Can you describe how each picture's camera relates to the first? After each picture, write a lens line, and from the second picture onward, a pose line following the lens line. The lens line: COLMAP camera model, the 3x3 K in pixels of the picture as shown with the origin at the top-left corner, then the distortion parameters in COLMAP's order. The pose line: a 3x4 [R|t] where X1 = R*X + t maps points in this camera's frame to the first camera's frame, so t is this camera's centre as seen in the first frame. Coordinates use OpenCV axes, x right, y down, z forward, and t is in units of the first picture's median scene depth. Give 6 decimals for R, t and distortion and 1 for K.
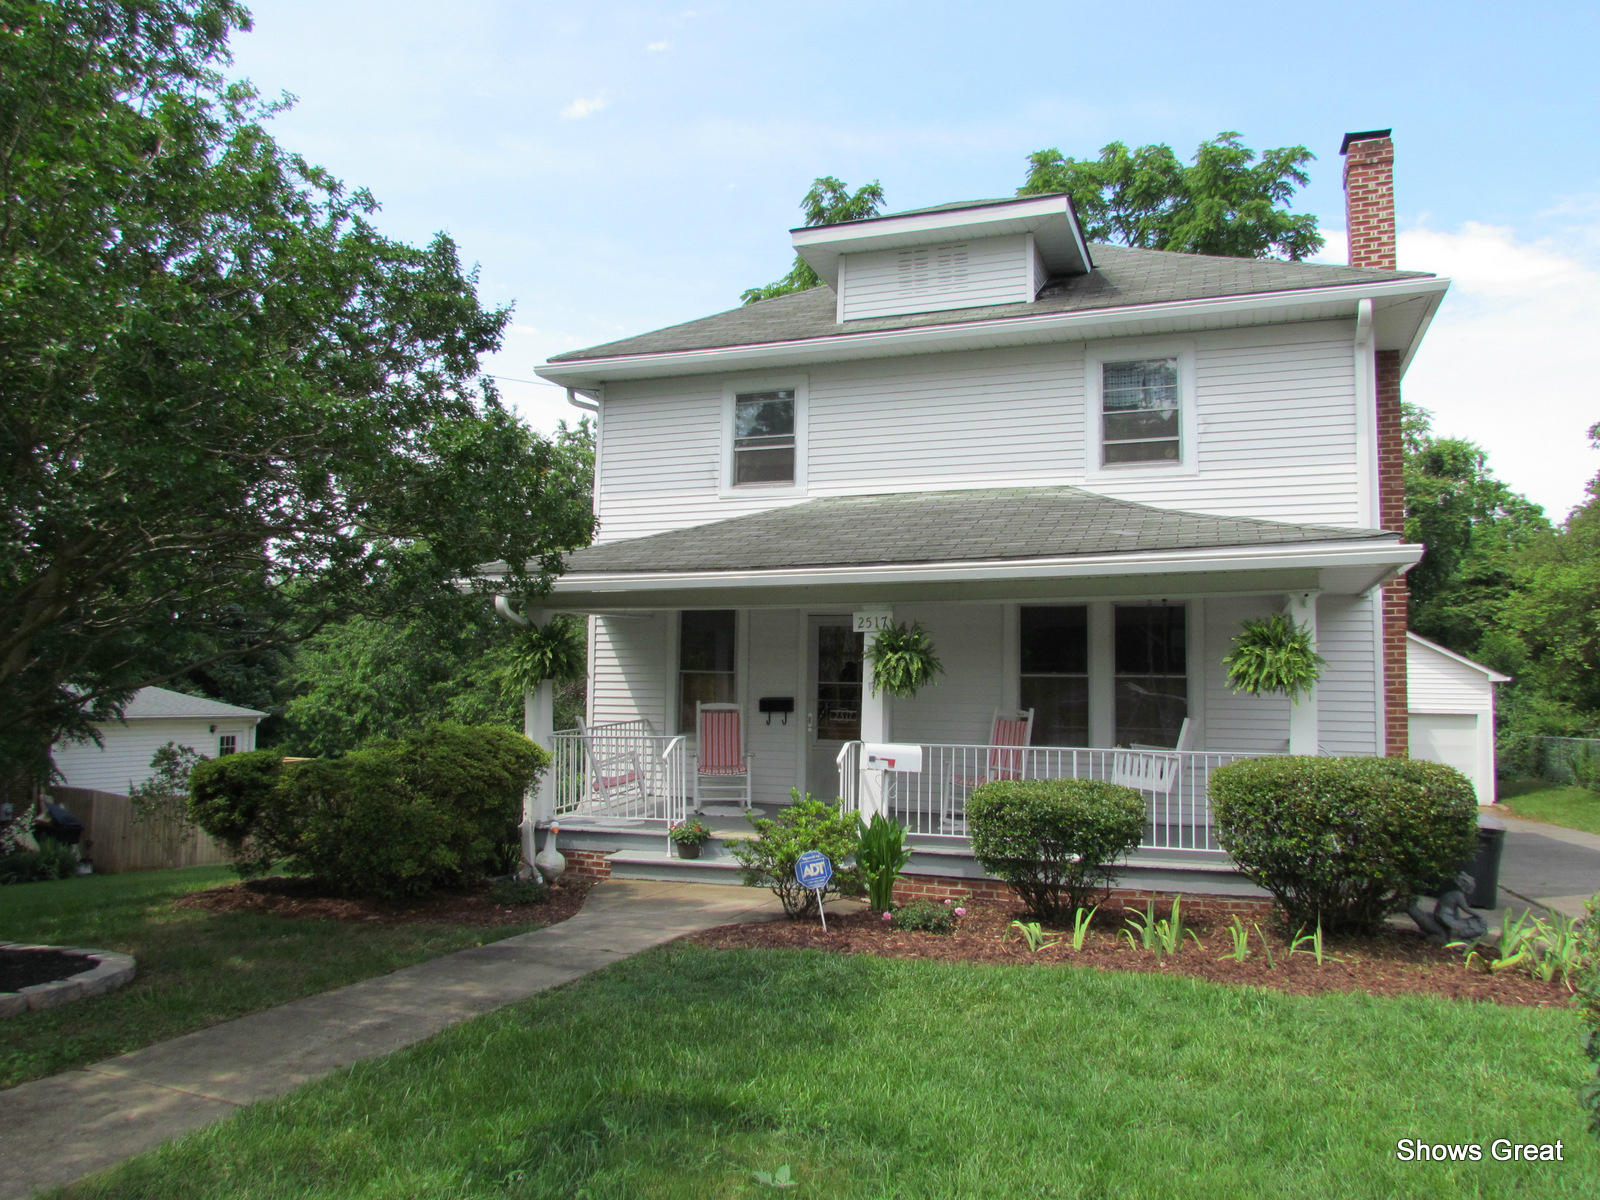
lens RADIAL K [[1136.2, 0, 804.0], [0, 1136.2, 594.0], [0, 0, 1]] dist [-0.029045, 0.001637]
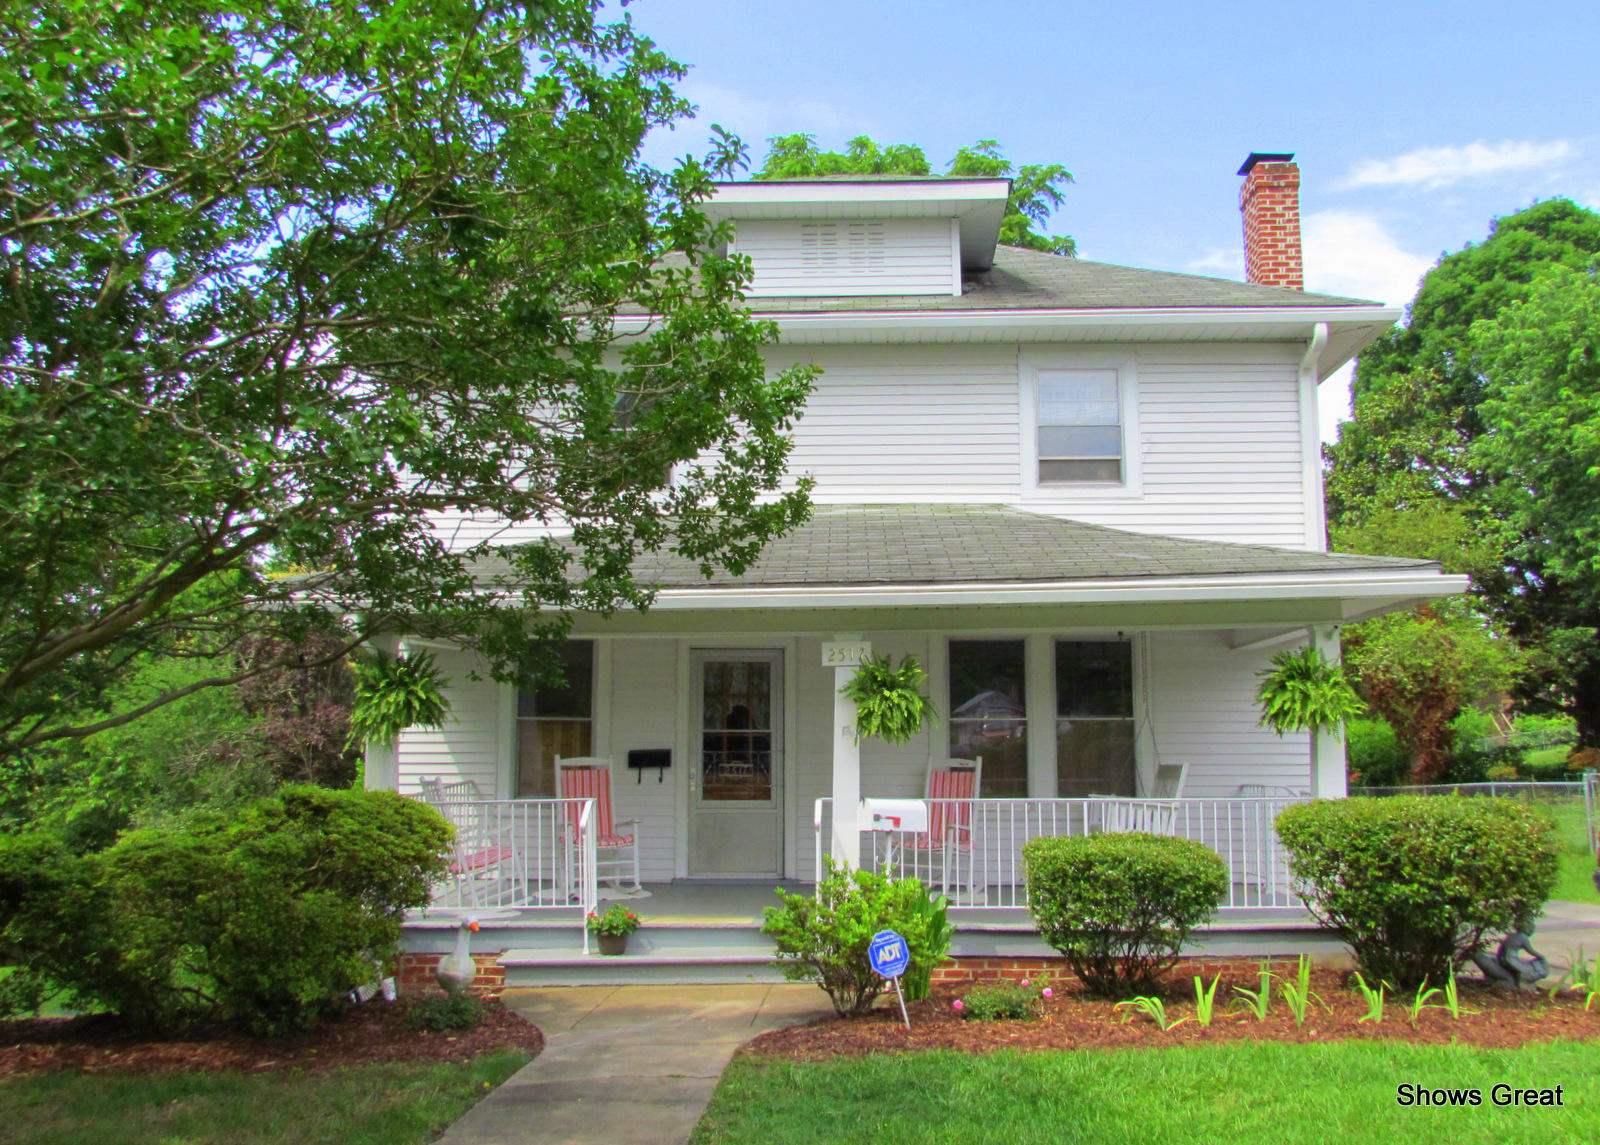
lens RADIAL K [[1319.6, 0, 800.0], [0, 1319.6, 572.5], [0, 0, 1]] dist [-0.025231, -0.003620]
pose [[0.948392, 0.028527, 0.315816, -0.242332], [-0.012710, 0.998565, -0.052031, 0.013639], [-0.316847, 0.045332, 0.947393, 0.076571]]
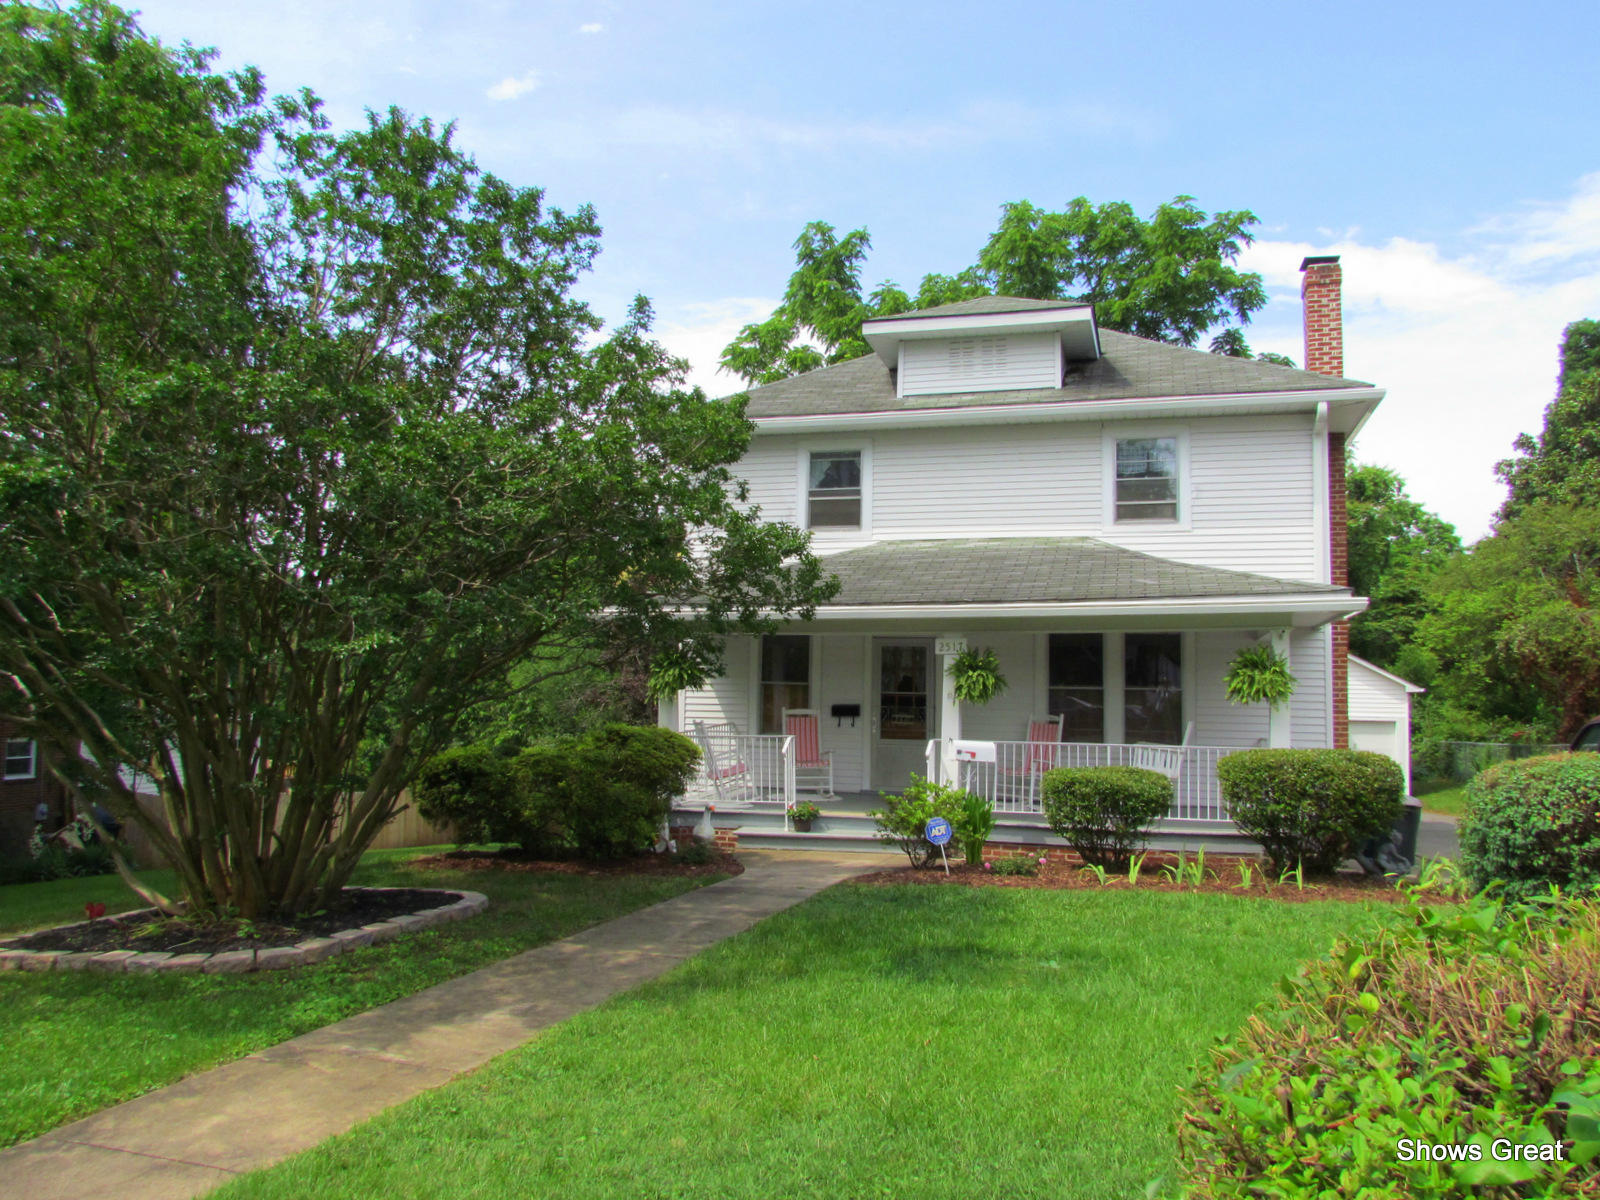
lens RADIAL K [[1172.7, 0, 802.6], [0, 1172.7, 594.9], [0, 0, 1]] dist [-0.025442, -0.002964]
pose [[0.997386, 0.010167, 0.071545, -0.175625], [-0.010058, 0.999948, -0.001891, -0.025885], [-0.071560, 0.001166, 0.997436, -0.271730]]
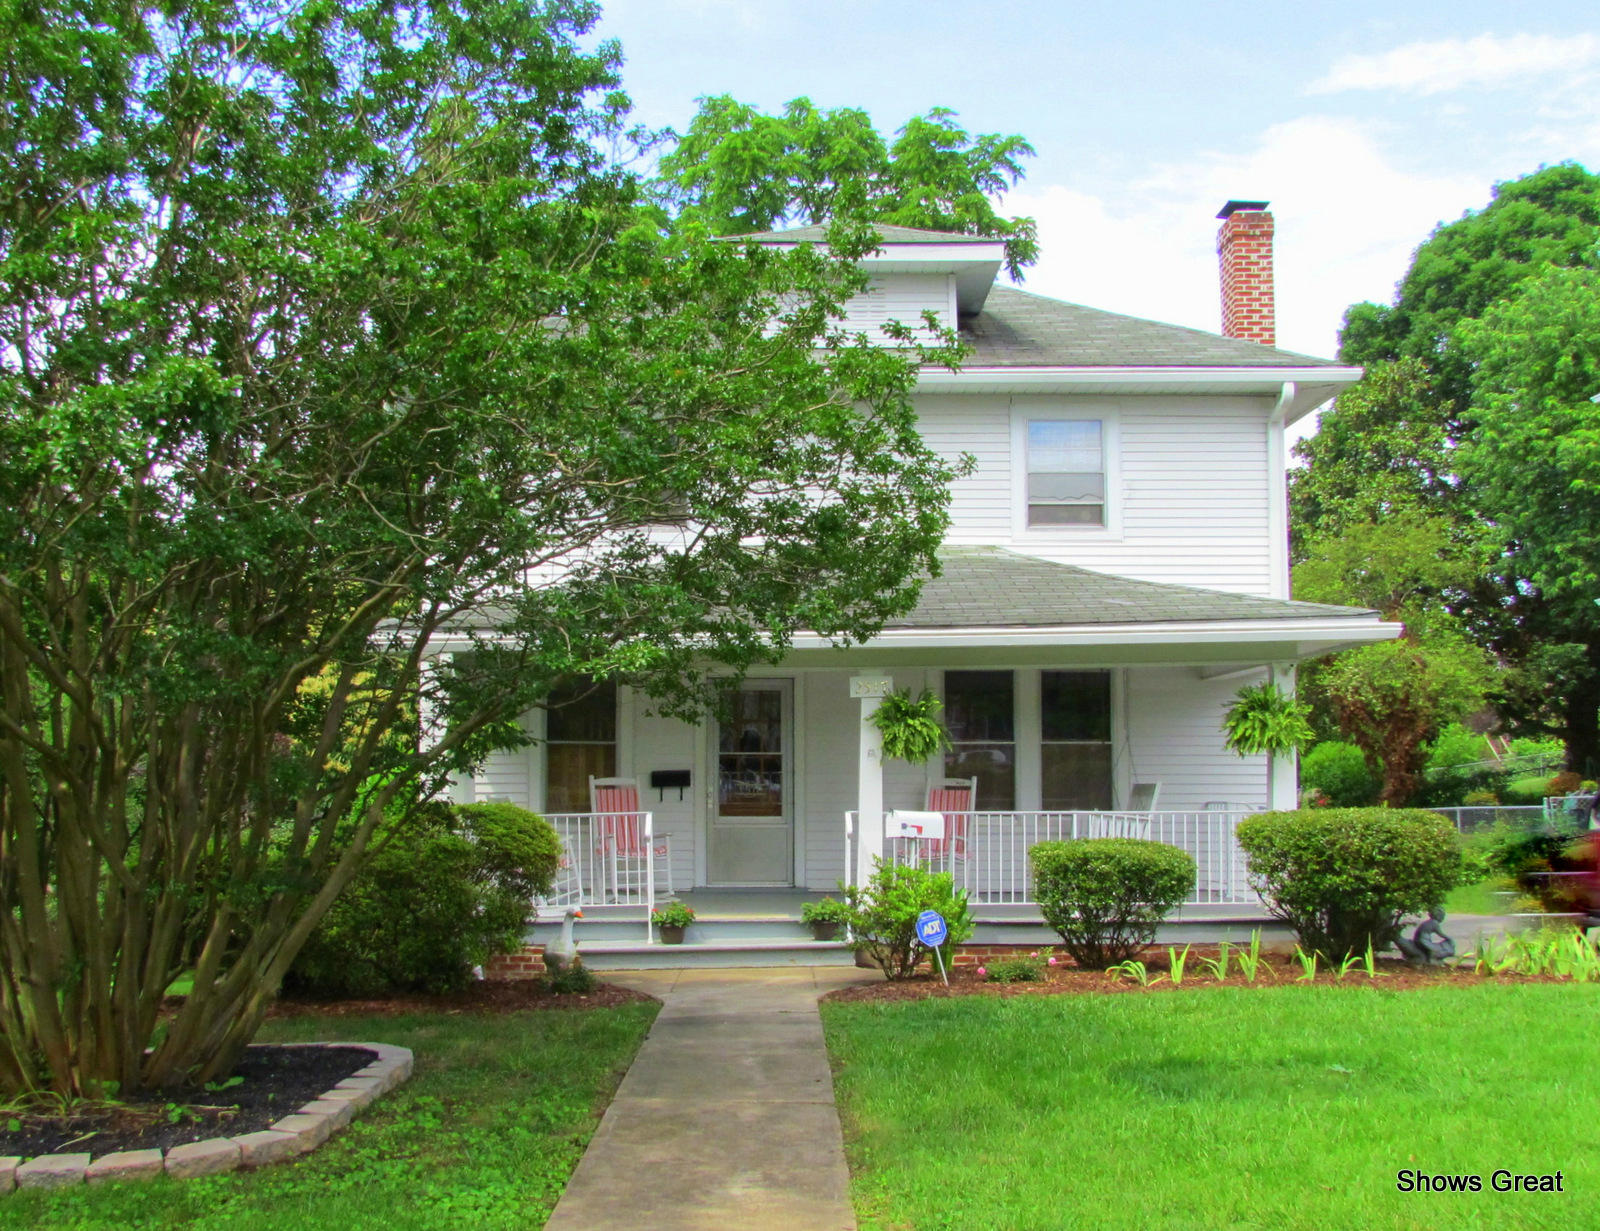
lens RADIAL K [[1624.5, 0, 703.9], [0, 1624.5, 665.8], [0, 0, 1]] dist [-0.045130, 0.011667]
pose [[0.940570, 0.009462, 0.339469, -0.465633], [-0.014822, 0.999803, 0.013199, -0.007974], [-0.339277, -0.017446, 0.940525, -0.210407]]
